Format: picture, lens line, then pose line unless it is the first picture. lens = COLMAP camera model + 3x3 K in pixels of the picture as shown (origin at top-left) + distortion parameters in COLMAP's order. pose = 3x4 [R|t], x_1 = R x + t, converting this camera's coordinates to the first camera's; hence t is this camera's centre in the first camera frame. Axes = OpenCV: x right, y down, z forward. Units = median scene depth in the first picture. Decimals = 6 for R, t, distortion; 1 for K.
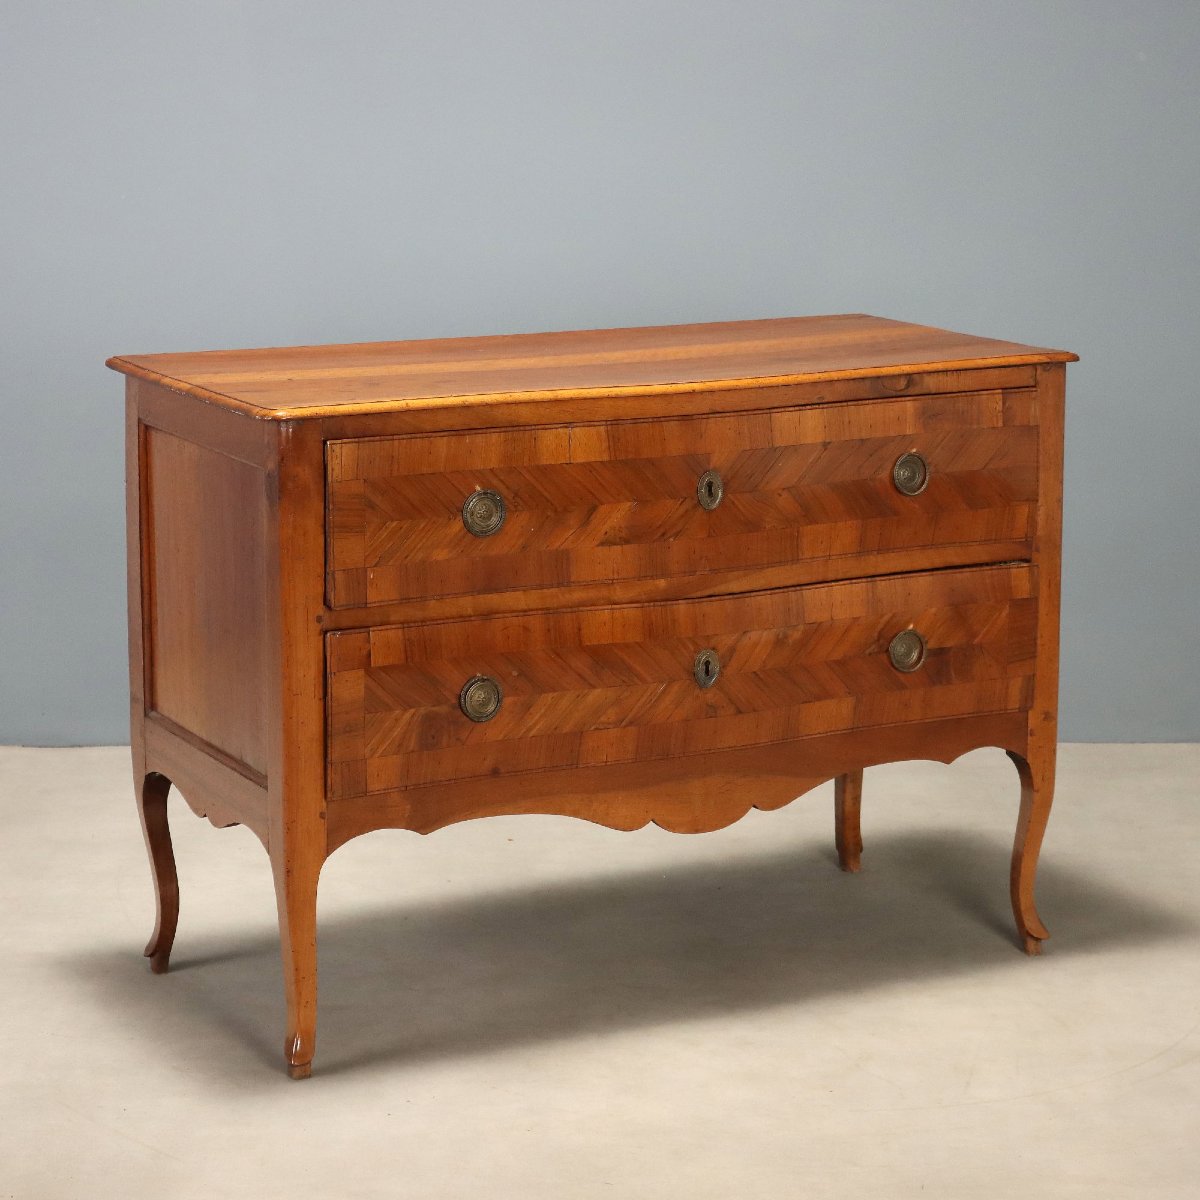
lens RADIAL K [[3377.3, 0, 598.5], [0, 3377.3, 593.3], [0, 0, 1]] dist [-0.032665, 0.000000]
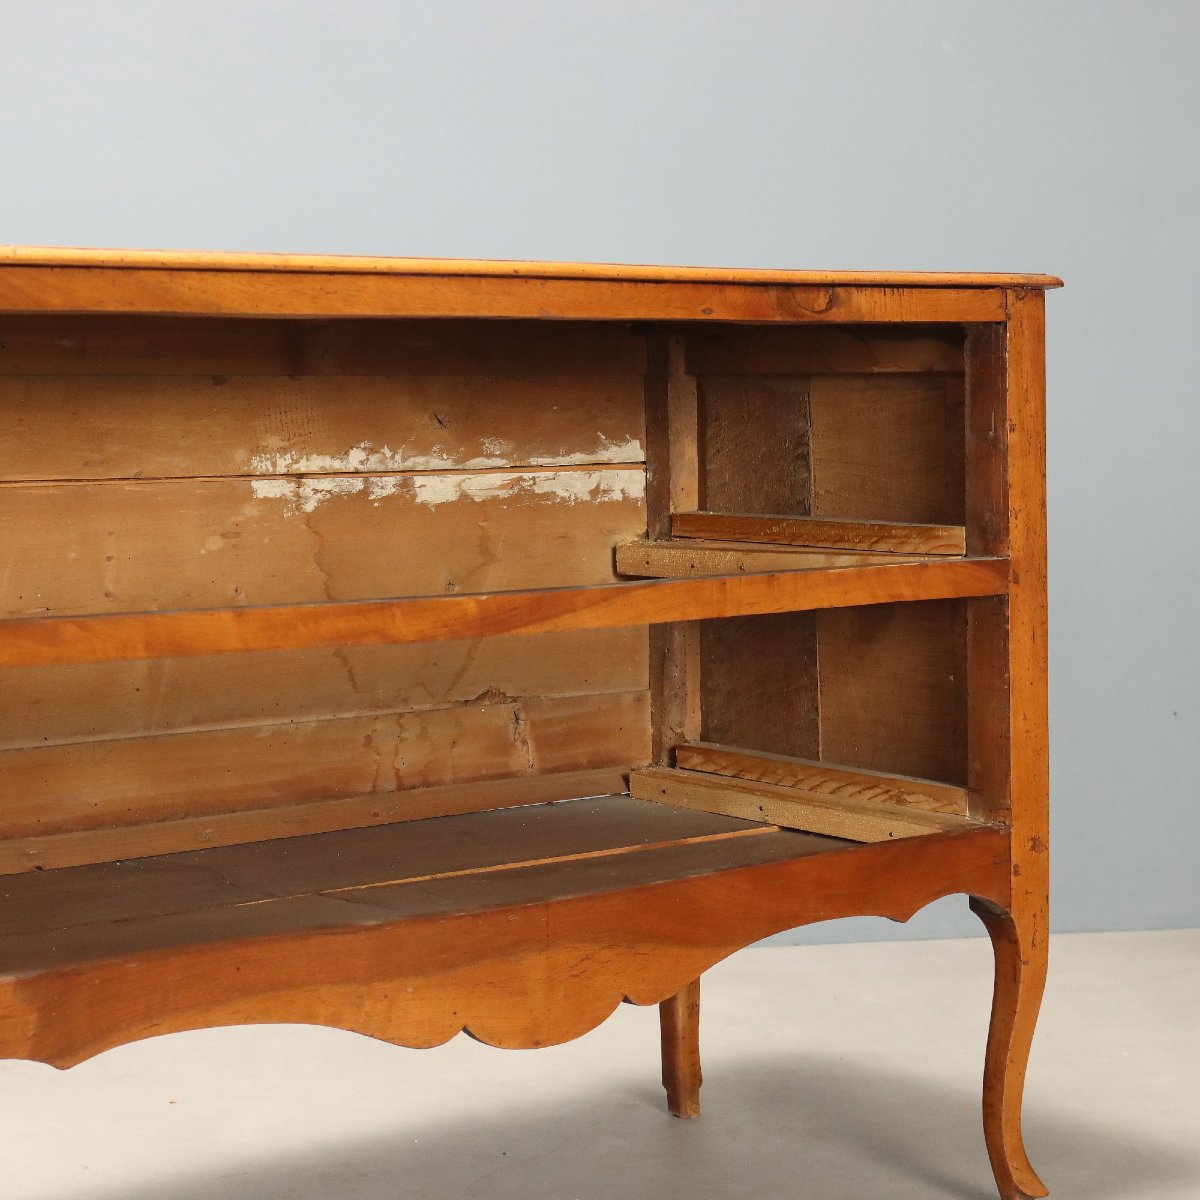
lens RADIAL K [[2759.8, 0, 608.8], [0, 2759.8, 601.6], [0, 0, 1]] dist [-0.012087, 0.000000]
pose [[0.985143, -0.029476, 0.169187, -0.037370], [0.049987, 0.991720, -0.118288, 0.052423], [-0.164299, 0.124988, 0.978460, 0.531029]]
